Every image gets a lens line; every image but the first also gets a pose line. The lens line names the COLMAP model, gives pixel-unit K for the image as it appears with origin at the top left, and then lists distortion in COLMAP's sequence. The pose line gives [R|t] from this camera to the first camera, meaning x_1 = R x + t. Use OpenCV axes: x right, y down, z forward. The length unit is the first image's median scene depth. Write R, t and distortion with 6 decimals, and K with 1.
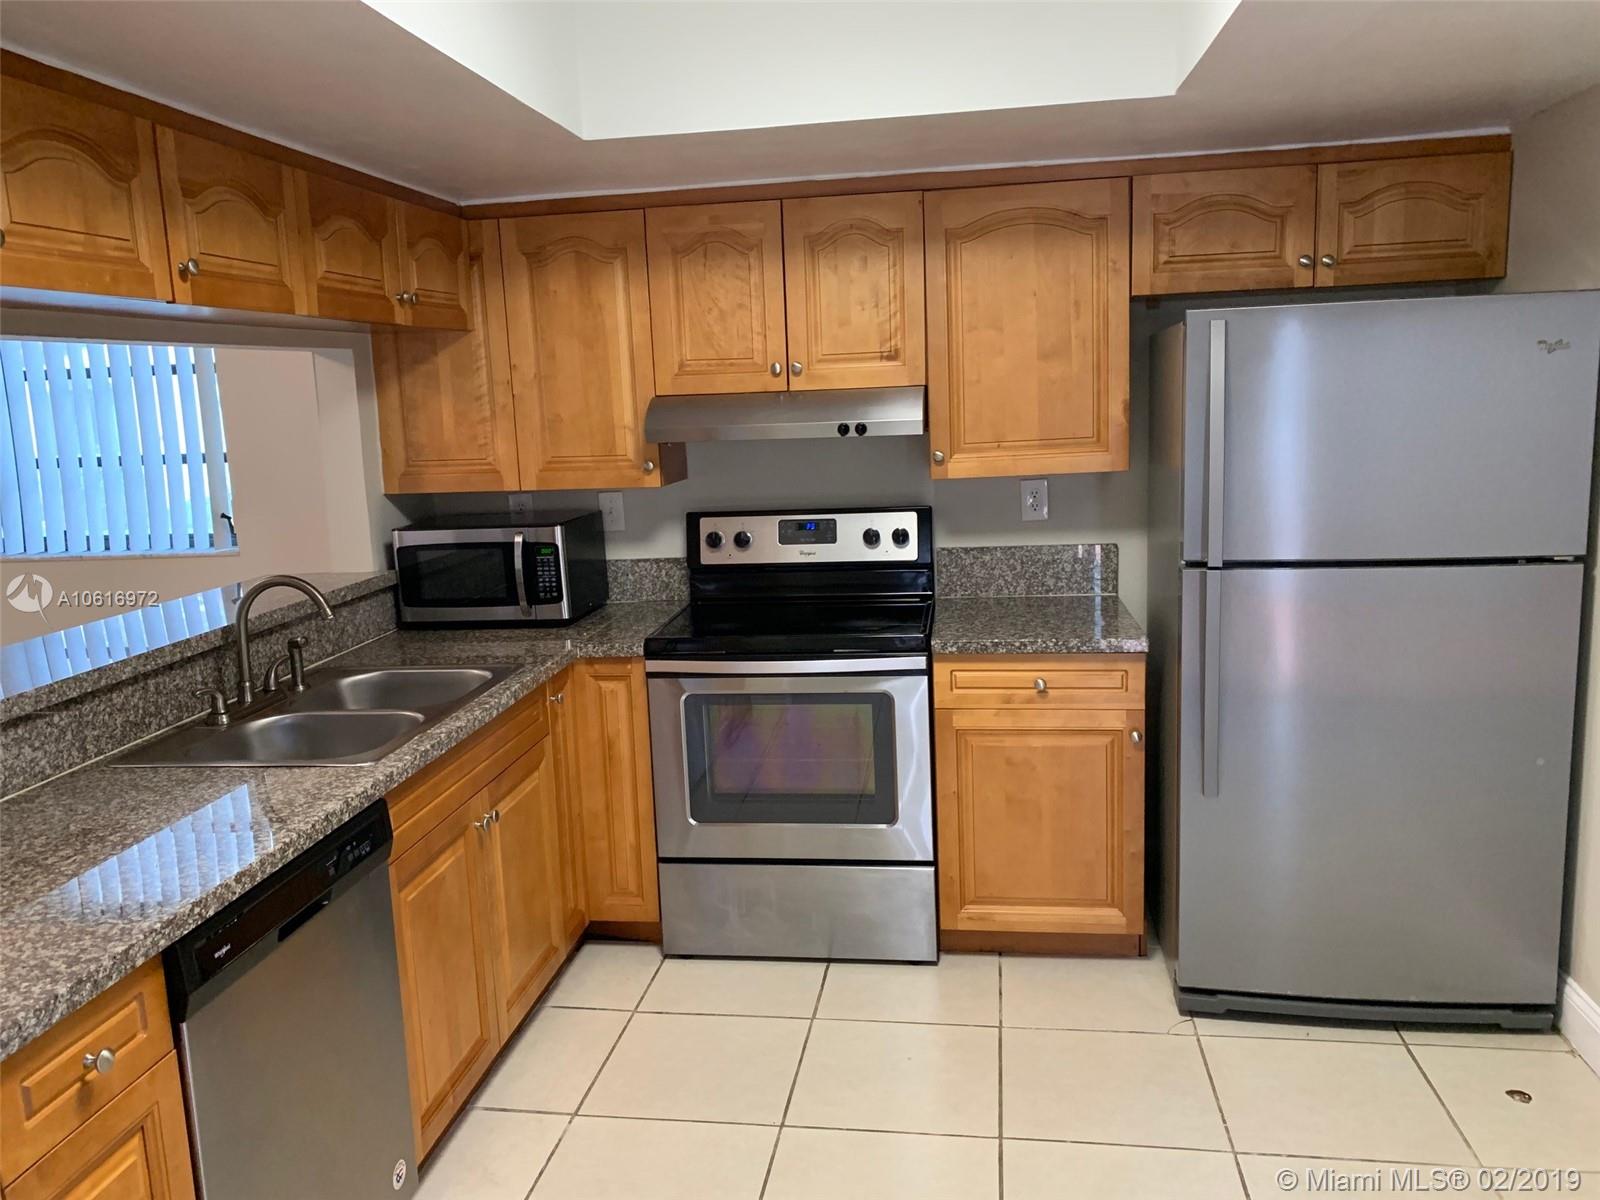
lens RADIAL K [[1245.6, 0, 797.4], [0, 1245.6, 597.9], [0, 0, 1]] dist [0.017727, -0.004101]
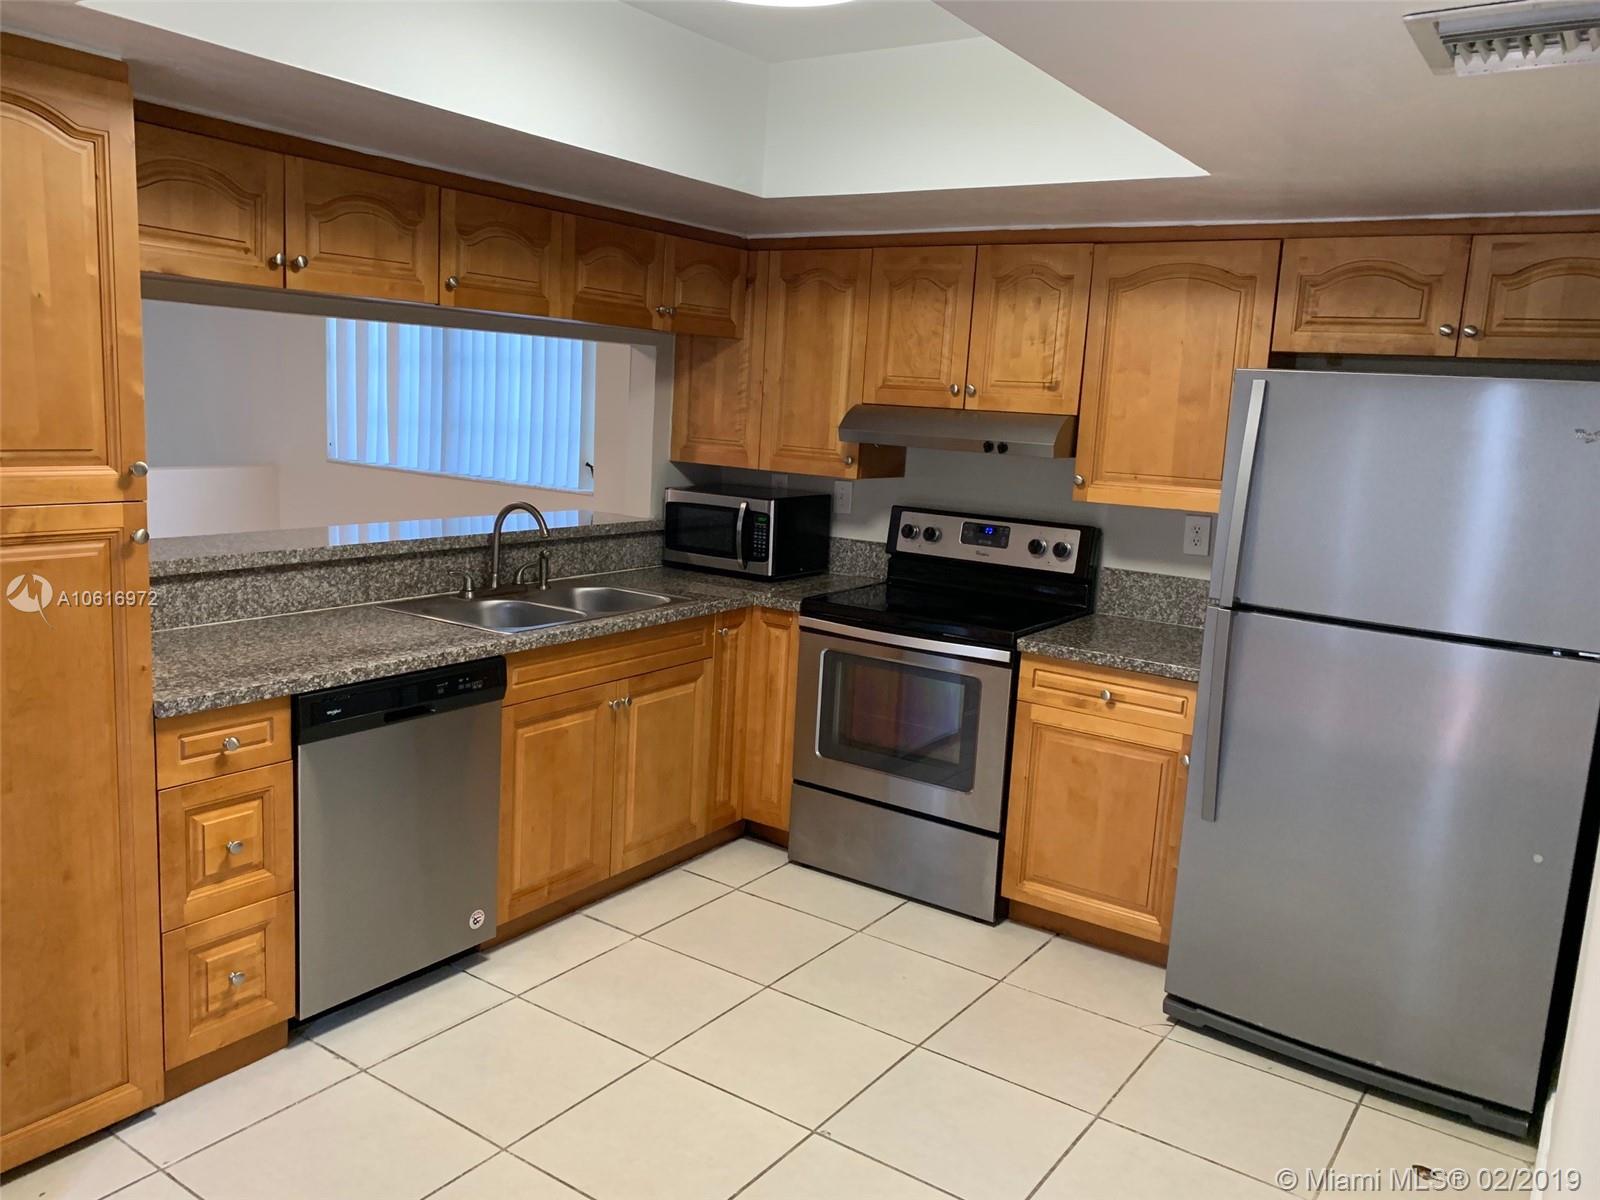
lens RADIAL K [[1245.6, 0, 800.5], [0, 1245.6, 599.6], [0, 0, 1]] dist [0.017727, -0.004101]
pose [[0.894356, 0.161736, -0.417095, 0.390758], [-0.163891, 0.985994, 0.030914, -0.003452], [0.416253, 0.040710, 0.908337, -0.113490]]
